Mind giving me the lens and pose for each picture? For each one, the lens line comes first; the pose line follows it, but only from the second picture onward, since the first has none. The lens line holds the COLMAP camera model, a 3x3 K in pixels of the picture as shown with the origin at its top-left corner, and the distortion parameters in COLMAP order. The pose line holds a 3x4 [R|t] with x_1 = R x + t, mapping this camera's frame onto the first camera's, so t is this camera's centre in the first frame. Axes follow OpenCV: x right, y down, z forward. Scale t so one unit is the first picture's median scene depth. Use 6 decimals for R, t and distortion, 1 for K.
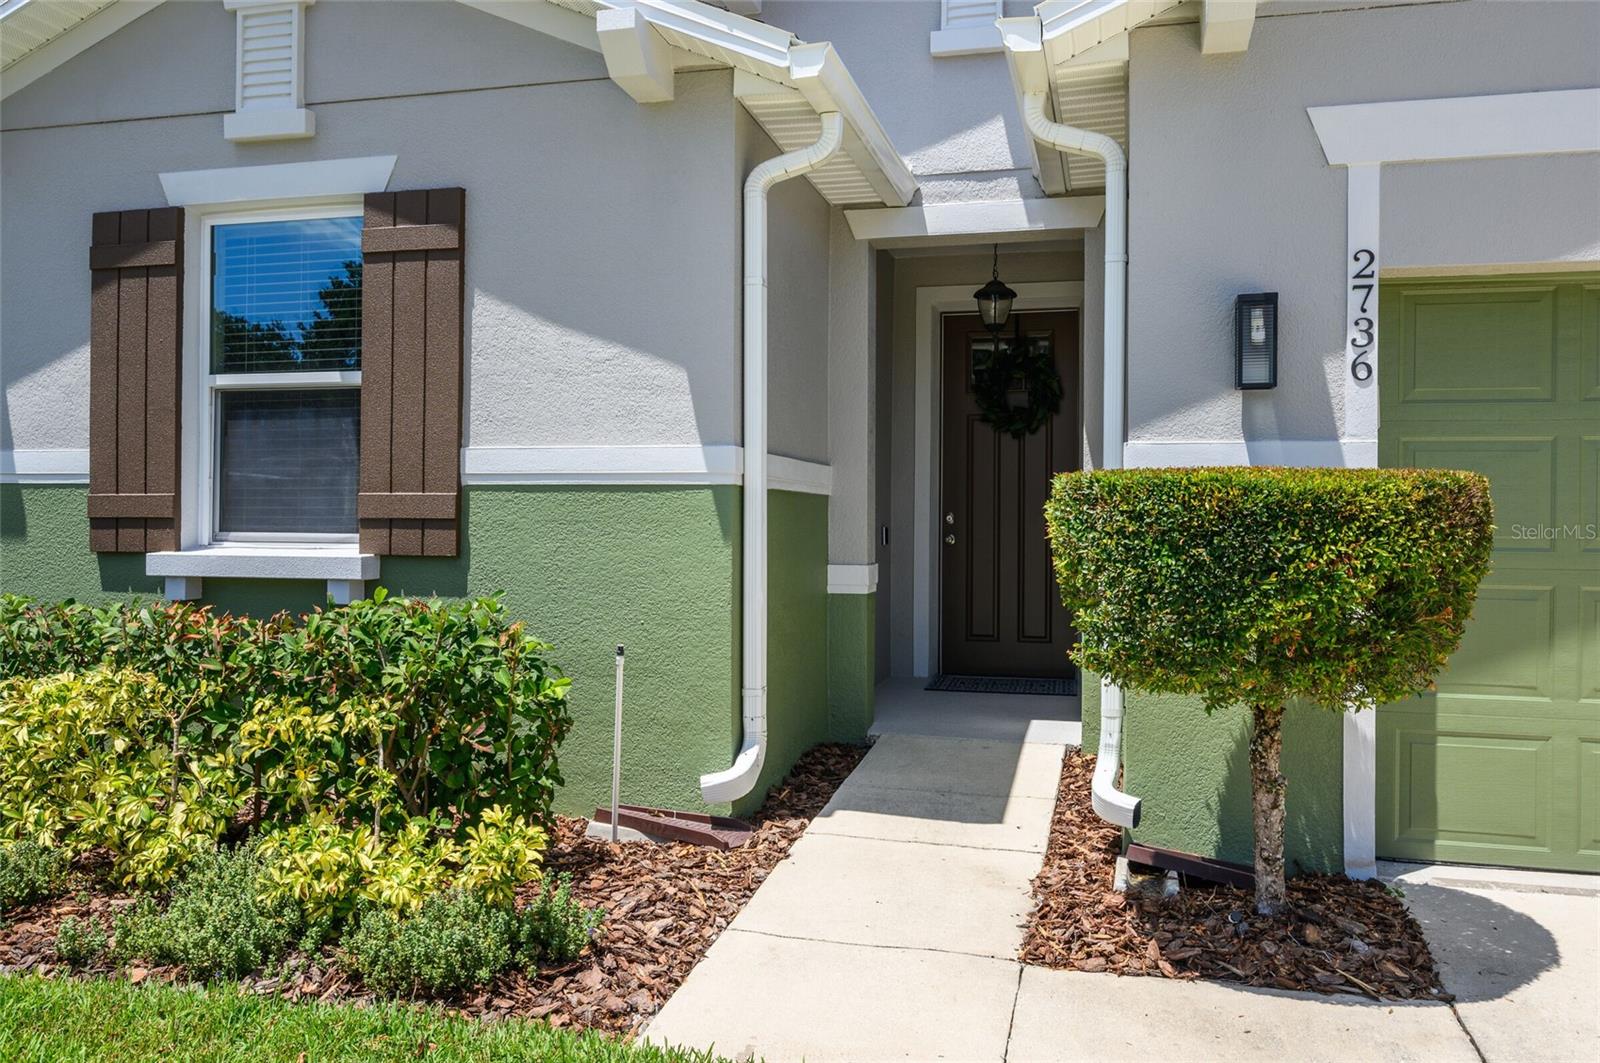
lens RADIAL K [[1261.0, 0, 788.1], [0, 1261.0, 515.2], [0, 0, 1]] dist [-0.003437, 0.003079]
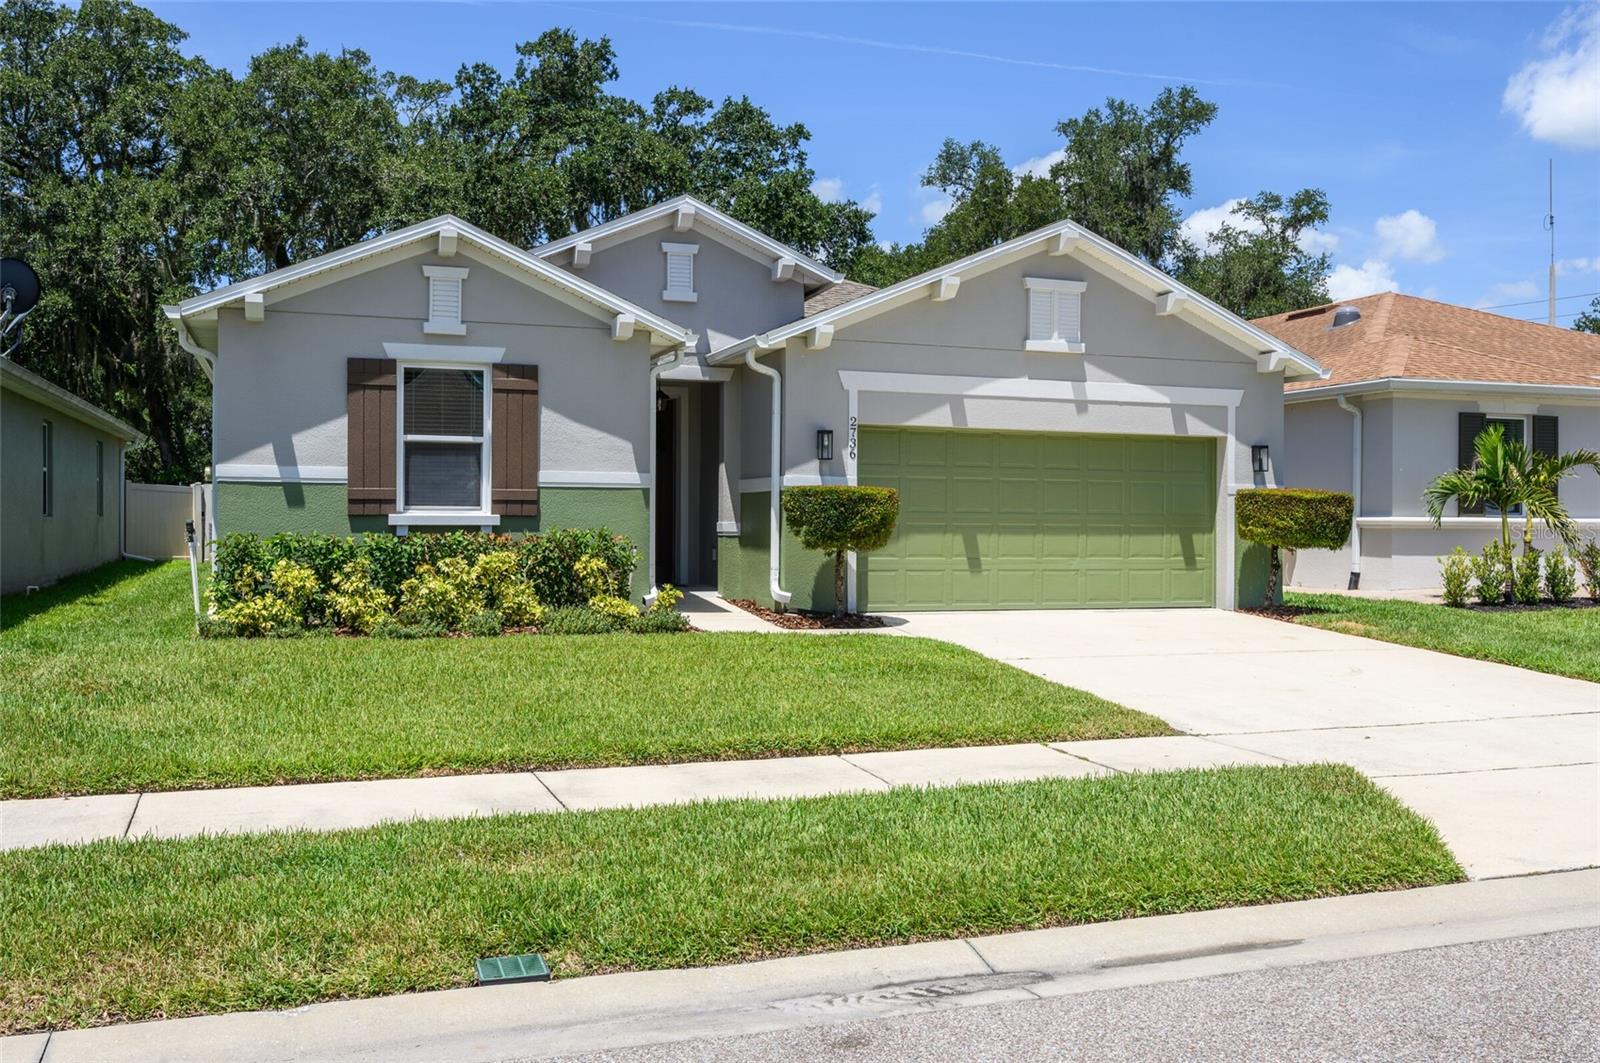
lens RADIAL K [[1422.0, 0, 834.4], [0, 1422.0, 541.6], [0, 0, 1]] dist [-0.000492, -0.006034]
pose [[0.815394, -0.010373, 0.578814, -1.386025], [-0.002928, 0.999753, 0.022041, 0.020562], [-0.578899, -0.019667, 0.815162, -1.587080]]
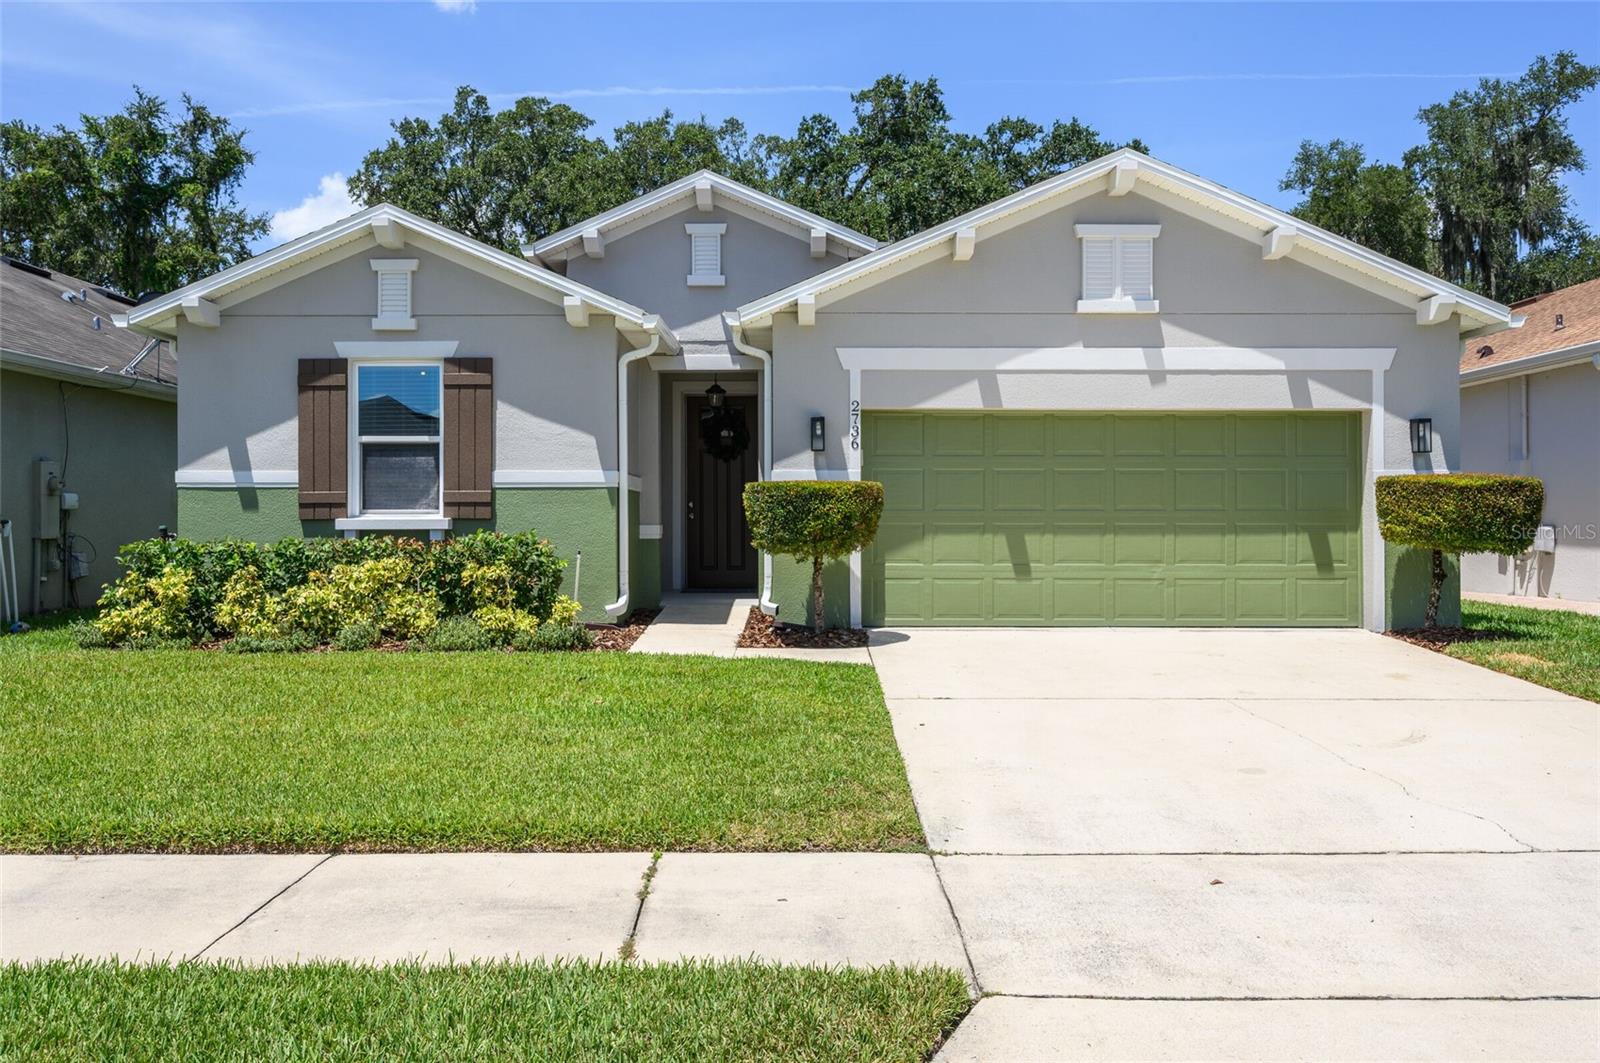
lens RADIAL K [[1233.0, 0, 809.3], [0, 1233.0, 522.0], [0, 0, 1]] dist [-0.002485, -0.000678]
pose [[0.966227, -0.009373, 0.257524, -0.279568], [0.008093, 0.999949, 0.006031, 0.030360], [-0.257567, -0.003743, 0.966253, -1.311878]]
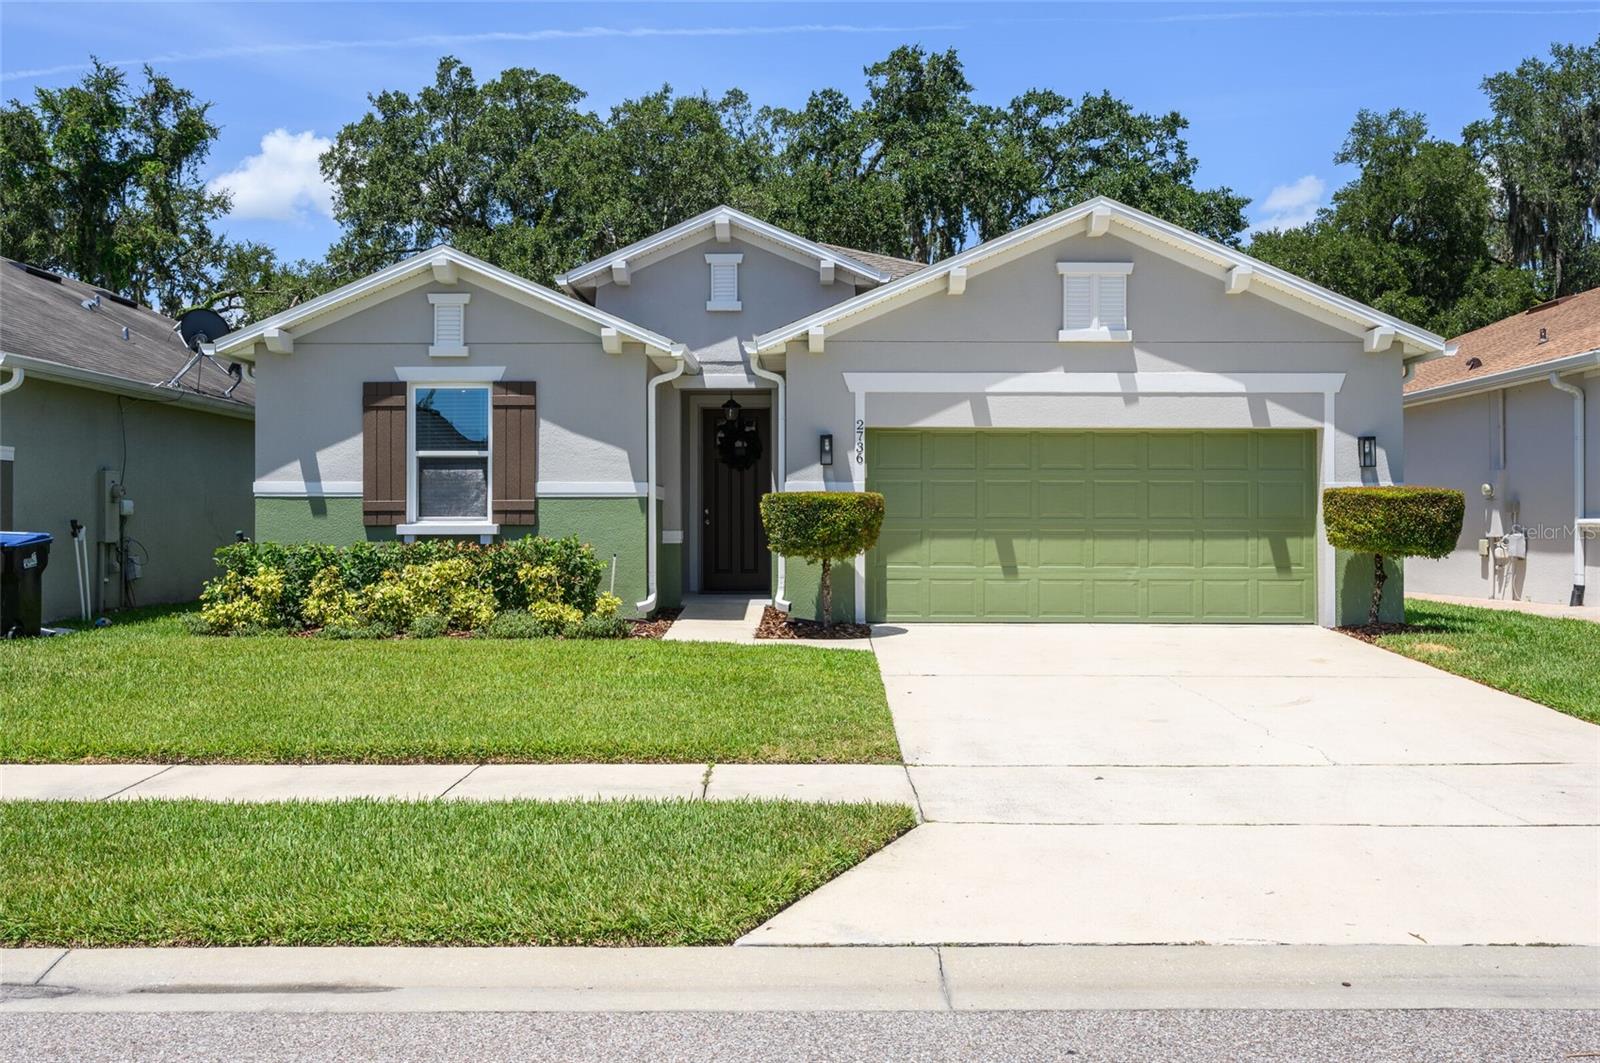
lens RADIAL K [[1422.0, 0, 810.8], [0, 1422.0, 523.6], [0, 0, 1]] dist [-0.000492, -0.006034]
pose [[0.967575, -0.007431, 0.252473, -0.447355], [0.006676, 0.999970, 0.003848, 0.023192], [-0.252494, -0.002038, 0.967596, -1.938191]]
